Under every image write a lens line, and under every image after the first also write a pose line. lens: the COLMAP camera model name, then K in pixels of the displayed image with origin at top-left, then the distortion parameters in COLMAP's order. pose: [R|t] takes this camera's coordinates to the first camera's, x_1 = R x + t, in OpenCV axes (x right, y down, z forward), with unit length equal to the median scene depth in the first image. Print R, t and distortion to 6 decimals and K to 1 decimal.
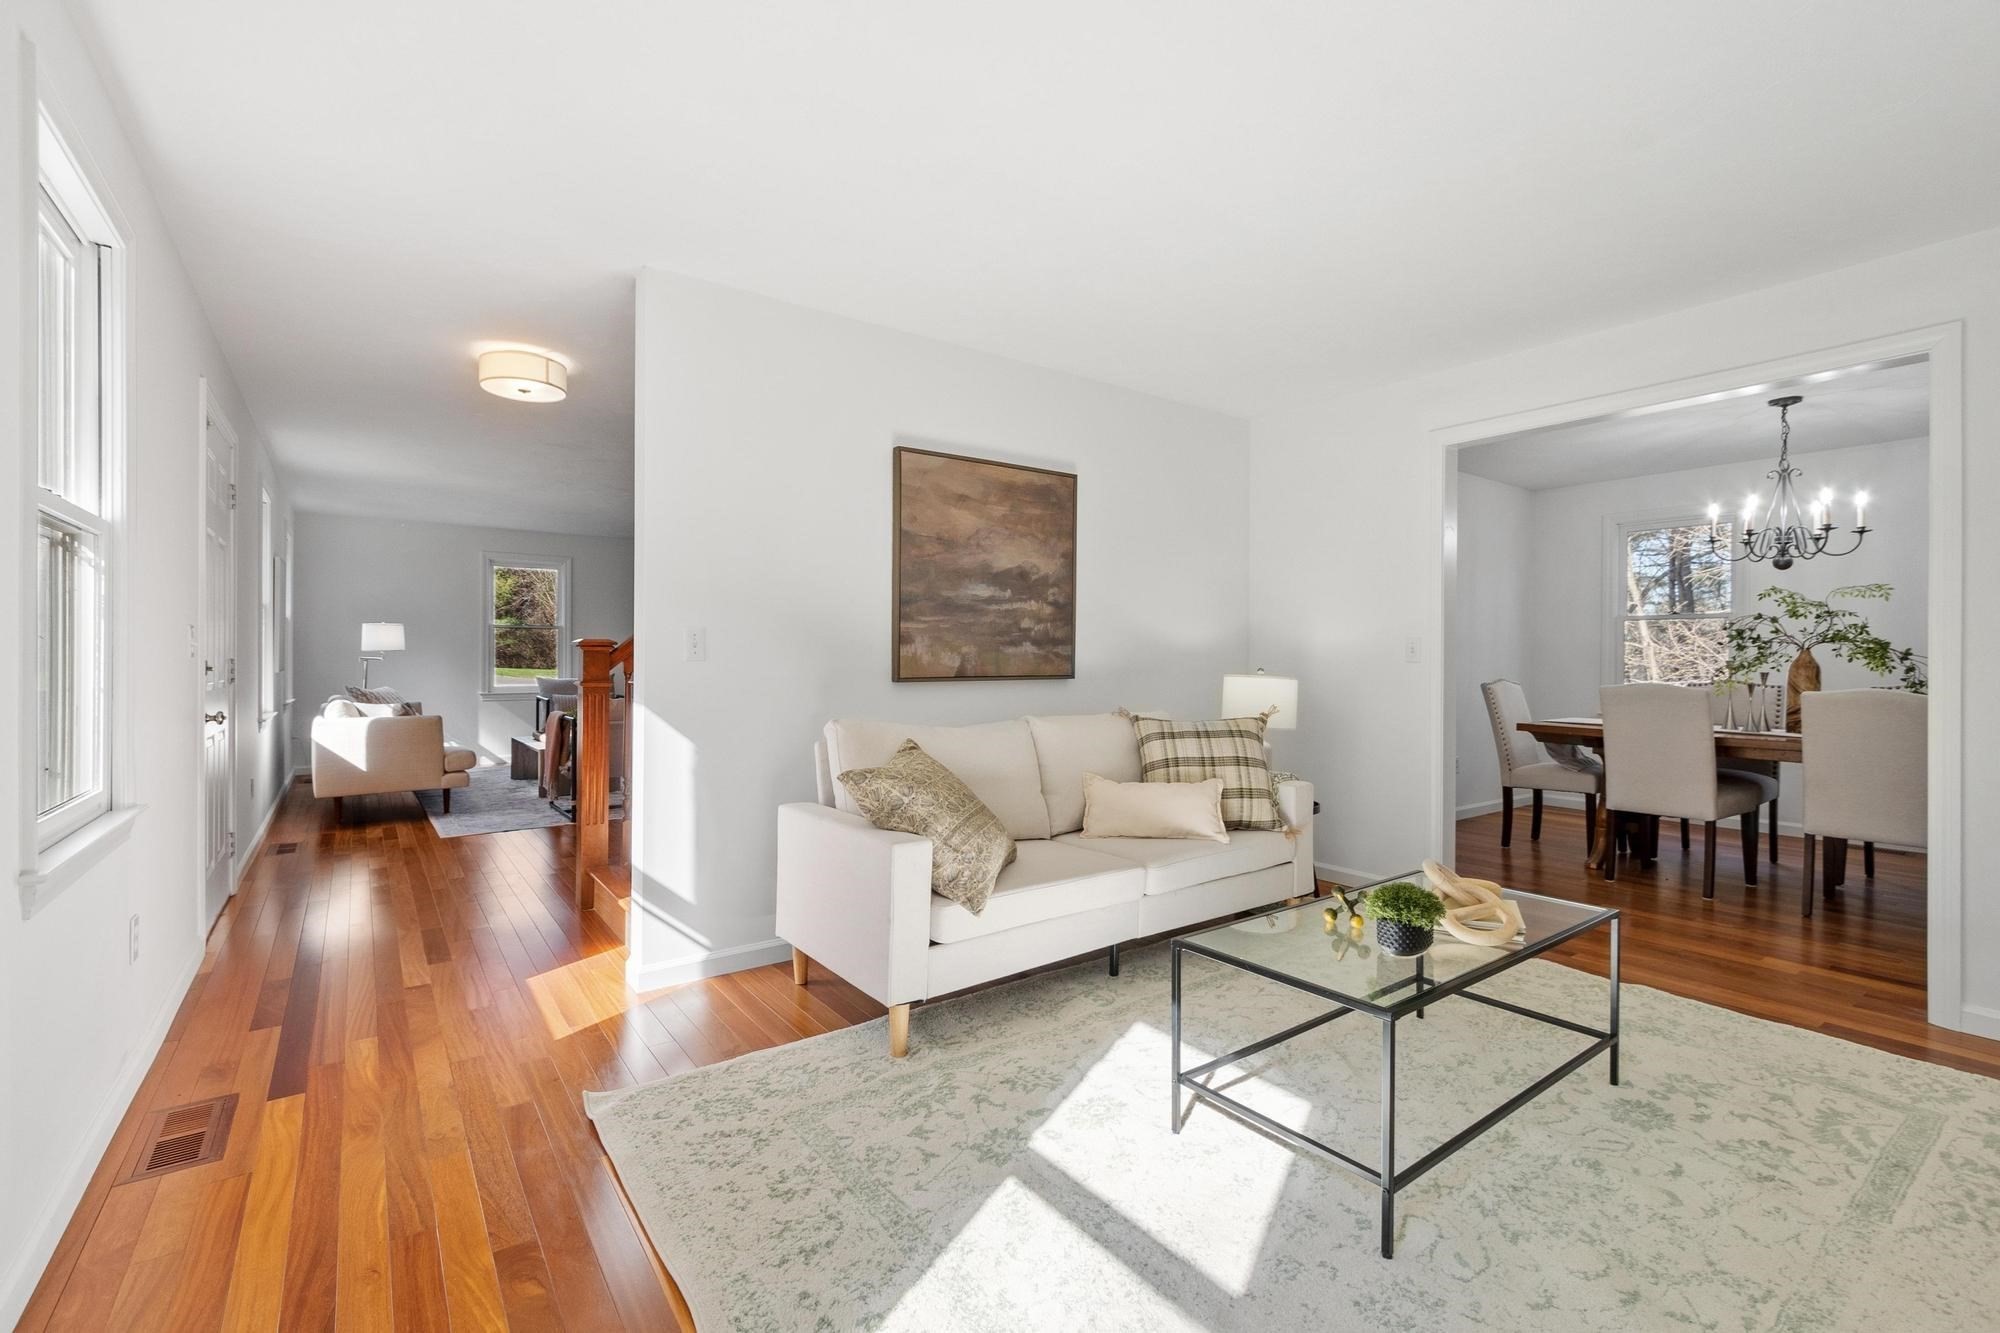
lens RADIAL K [[875.8, 0, 989.8], [0, 875.8, 659.0], [0, 0, 1]] dist [0.008785, -0.000804]
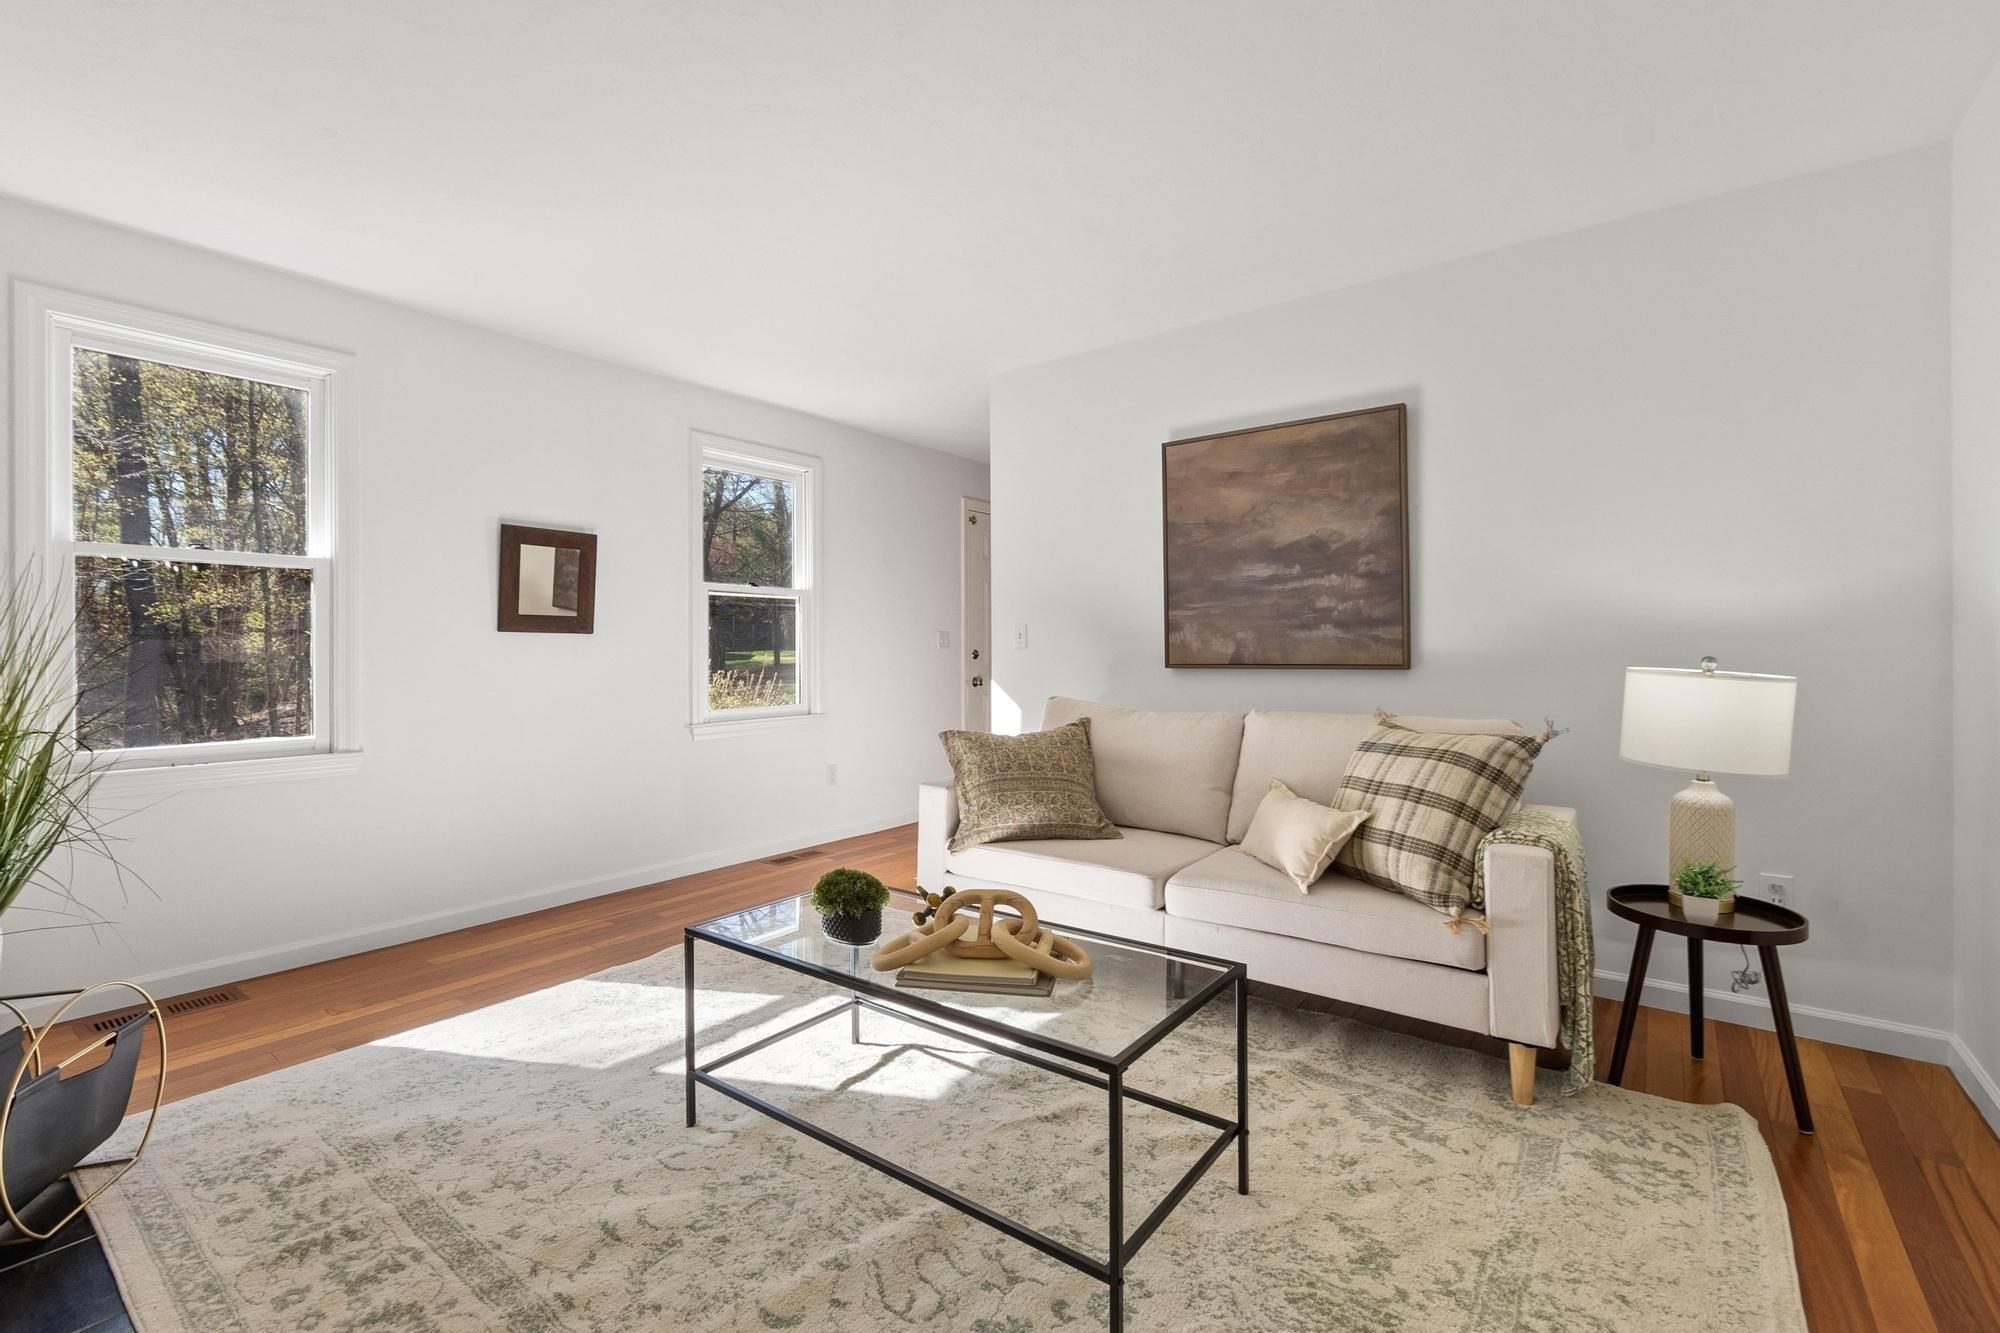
lens RADIAL K [[875.8, 0, 987.4], [0, 875.8, 667.3], [0, 0, 1]] dist [0.008785, -0.000804]
pose [[0.279225, 0.019538, -0.960027, 0.787076], [0.007245, 0.999722, 0.022453, 0.000694], [0.960198, -0.013225, 0.279006, 0.462555]]
